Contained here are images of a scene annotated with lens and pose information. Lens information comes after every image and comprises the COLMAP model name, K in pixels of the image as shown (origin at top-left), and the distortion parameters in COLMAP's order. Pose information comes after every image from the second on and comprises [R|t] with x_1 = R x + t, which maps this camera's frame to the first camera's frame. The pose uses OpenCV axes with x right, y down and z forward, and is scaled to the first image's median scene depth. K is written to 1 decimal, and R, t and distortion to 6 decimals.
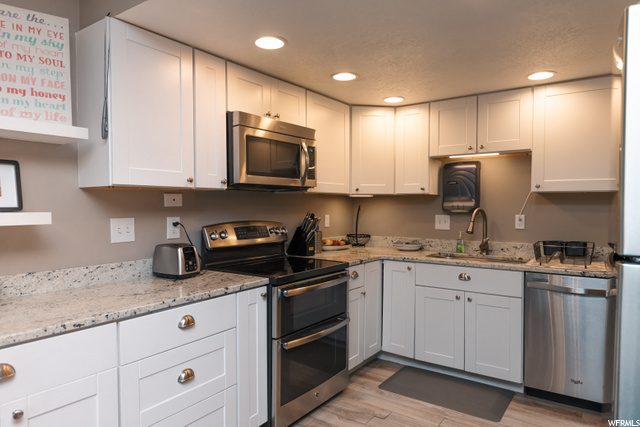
lens RADIAL K [[415.7, 0, 324.3], [0, 415.7, 217.0], [0, 0, 1]] dist [-0.000235, -0.005206]
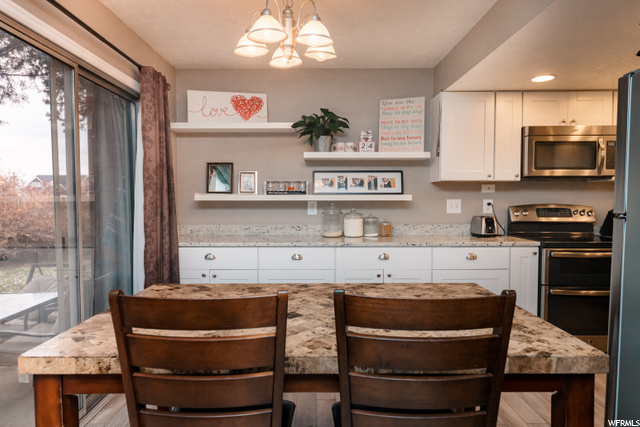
lens RADIAL K [[409.7, 0, 319.0], [0, 409.7, 211.5], [0, 0, 1]] dist [0.002812, 0.001516]
pose [[0.588378, 0.033523, -0.807891, 0.574322], [-0.022209, 0.999433, 0.025296, 0.023725], [0.808281, 0.003059, 0.588789, -0.463975]]
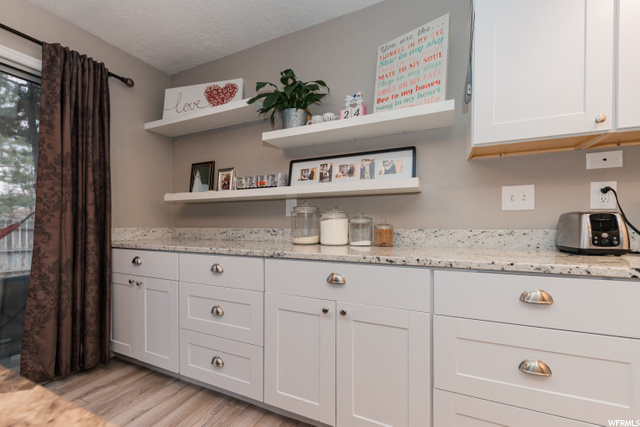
lens RADIAL K [[273.4, 0, 295.7], [0, 273.4, 227.8], [0, 0, 1]] dist [0.004437, -0.001380]
pose [[0.135535, 0.022143, -0.990525, 0.085625], [-0.017549, 0.999647, 0.019946, 0.100942], [0.990617, 0.014679, 0.135875, 0.407593]]
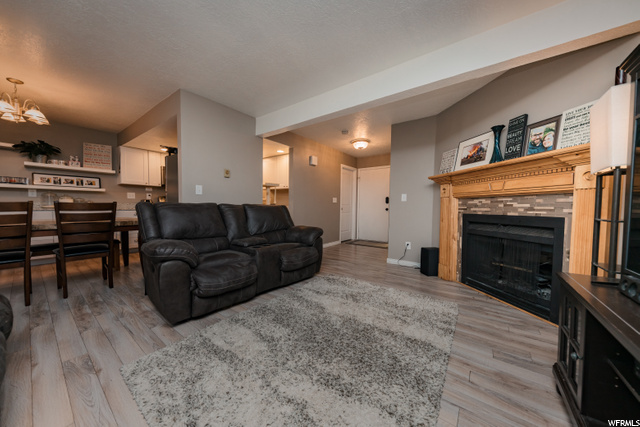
lens RADIAL K [[222.1, 0, 317.1], [0, 222.1, 214.3], [0, 0, 1]] dist [0.001510, 0.000202]
pose [[0.999367, 0.021918, -0.028011, 1.401673], [-0.021473, 0.999640, 0.016087, 0.142419], [0.028353, -0.015475, 0.999478, -1.120322]]
